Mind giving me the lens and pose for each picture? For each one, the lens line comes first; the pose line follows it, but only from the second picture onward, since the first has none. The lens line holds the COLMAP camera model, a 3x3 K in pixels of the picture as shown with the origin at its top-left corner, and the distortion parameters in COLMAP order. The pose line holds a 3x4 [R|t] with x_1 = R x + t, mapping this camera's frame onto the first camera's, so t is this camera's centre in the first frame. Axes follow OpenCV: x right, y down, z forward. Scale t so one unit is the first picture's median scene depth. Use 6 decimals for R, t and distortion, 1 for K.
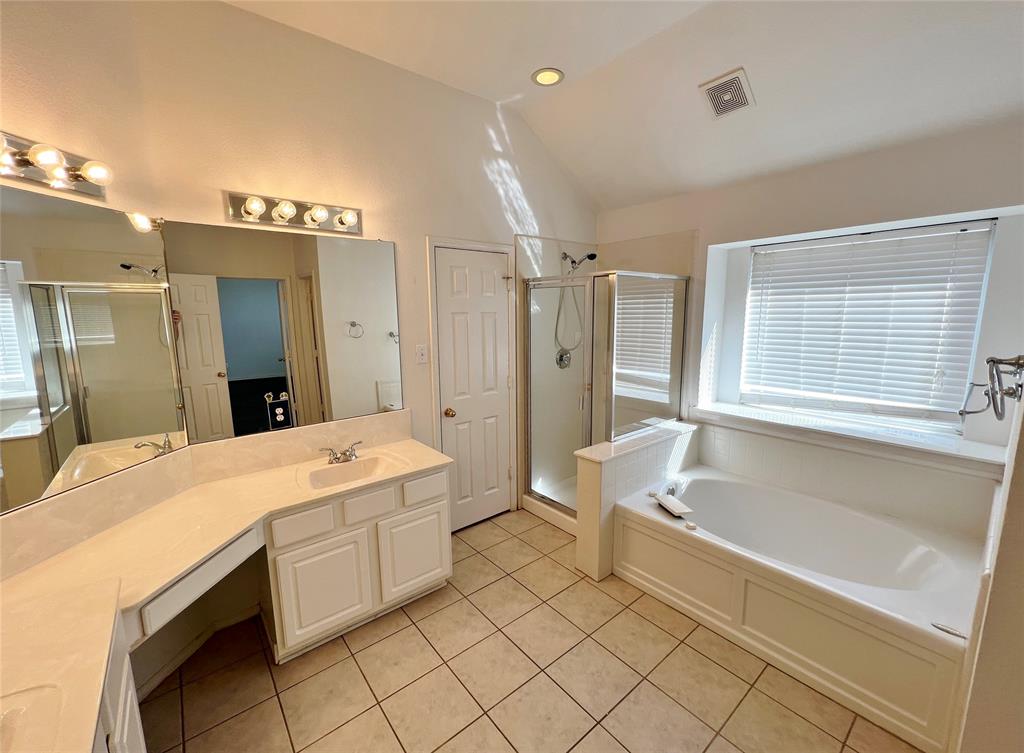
lens RADIAL K [[419.7, 0, 520.9], [0, 419.7, 373.4], [0, 0, 1]] dist [0.000163, -0.000044]
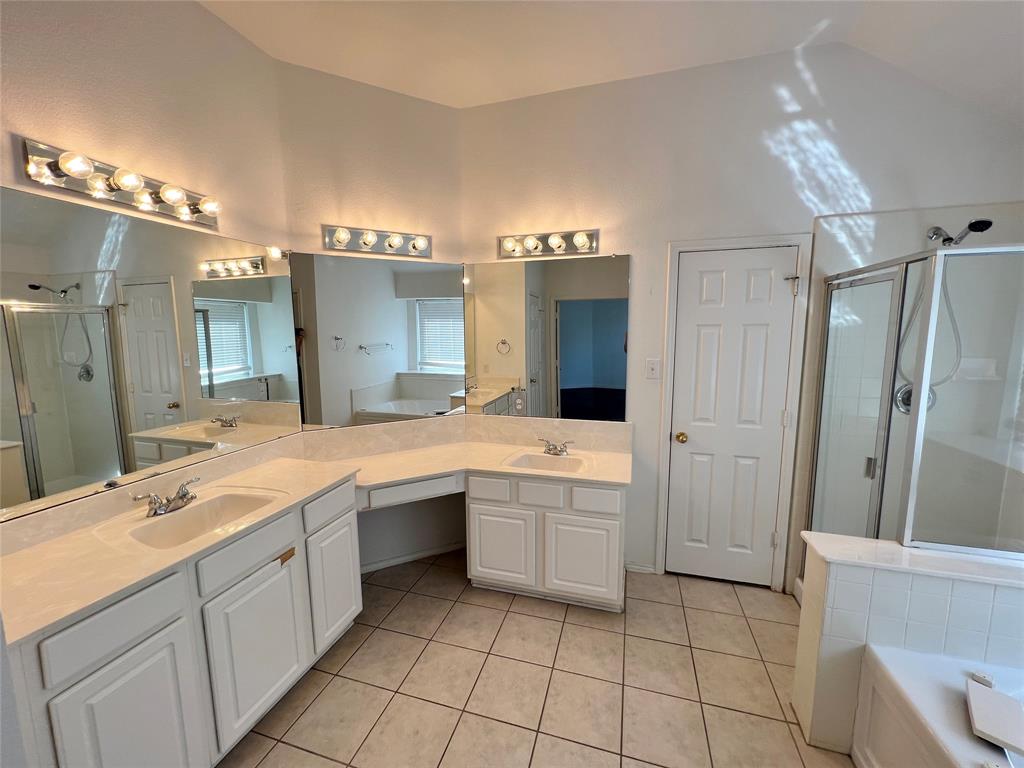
lens RADIAL K [[412.2, 0, 518.8], [0, 412.2, 387.3], [0, 0, 1]] dist [-0.003554, 0.001144]
pose [[0.558012, 0.109647, -0.822557, 0.336857], [-0.127142, 0.990825, 0.045826, -0.007712], [0.820035, 0.079010, 0.566833, 0.213192]]
